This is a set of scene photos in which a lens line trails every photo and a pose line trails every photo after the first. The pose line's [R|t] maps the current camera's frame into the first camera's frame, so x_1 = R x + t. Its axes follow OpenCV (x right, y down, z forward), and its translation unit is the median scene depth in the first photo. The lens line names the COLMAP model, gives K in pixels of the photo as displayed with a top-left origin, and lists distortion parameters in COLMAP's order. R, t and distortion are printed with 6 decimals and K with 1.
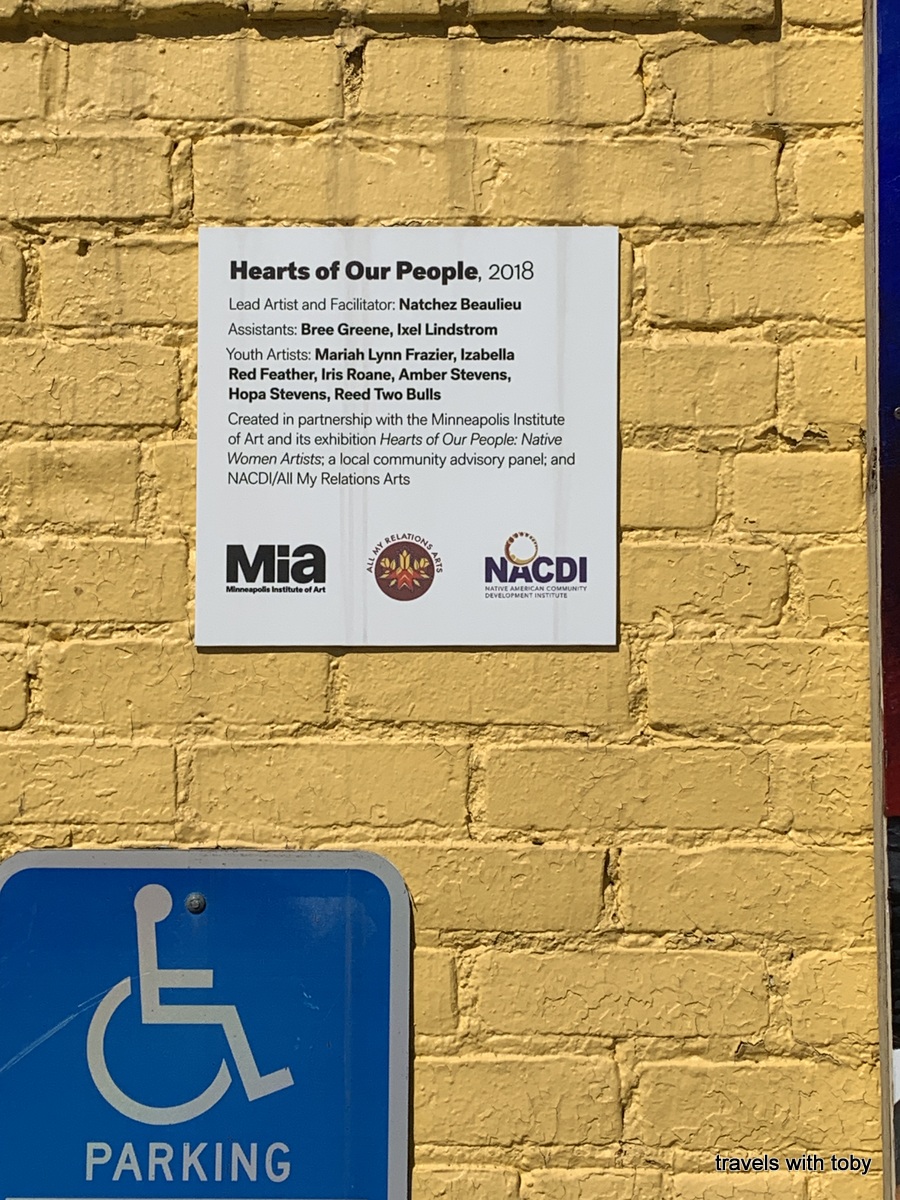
lens RADIAL K [[2204.9, 0, 449.9], [0, 2204.9, 600.0], [0, 0, 1]] dist [0.161733, 0.000000]
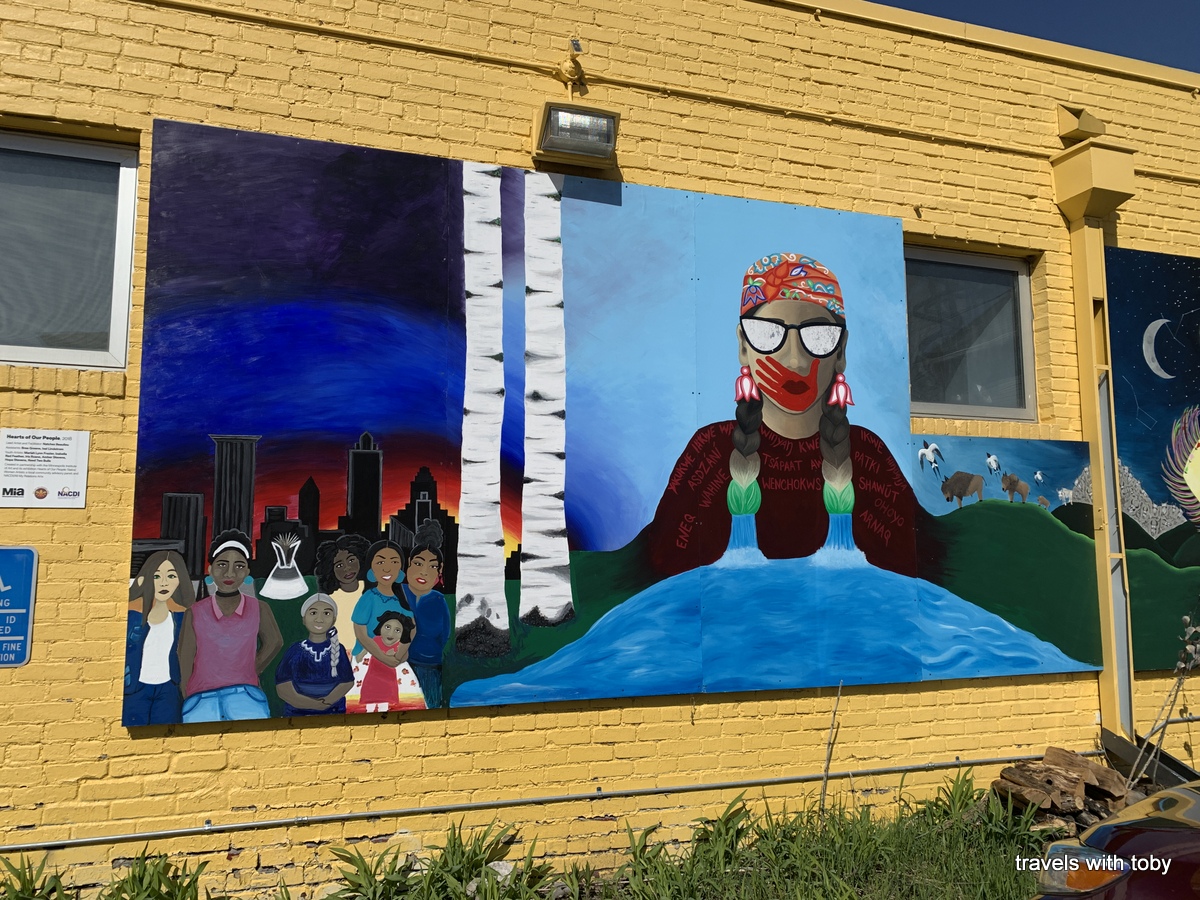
lens RADIAL K [[906.2, 0, 600.3], [0, 906.2, 449.9], [0, 0, 1]] dist [-0.001234, 0.000380]
pose [[0.937134, 0.035206, 0.347189, 0.483823], [-0.018959, 0.998565, -0.050082, -0.034672], [-0.348454, 0.040352, 0.936457, -1.537310]]
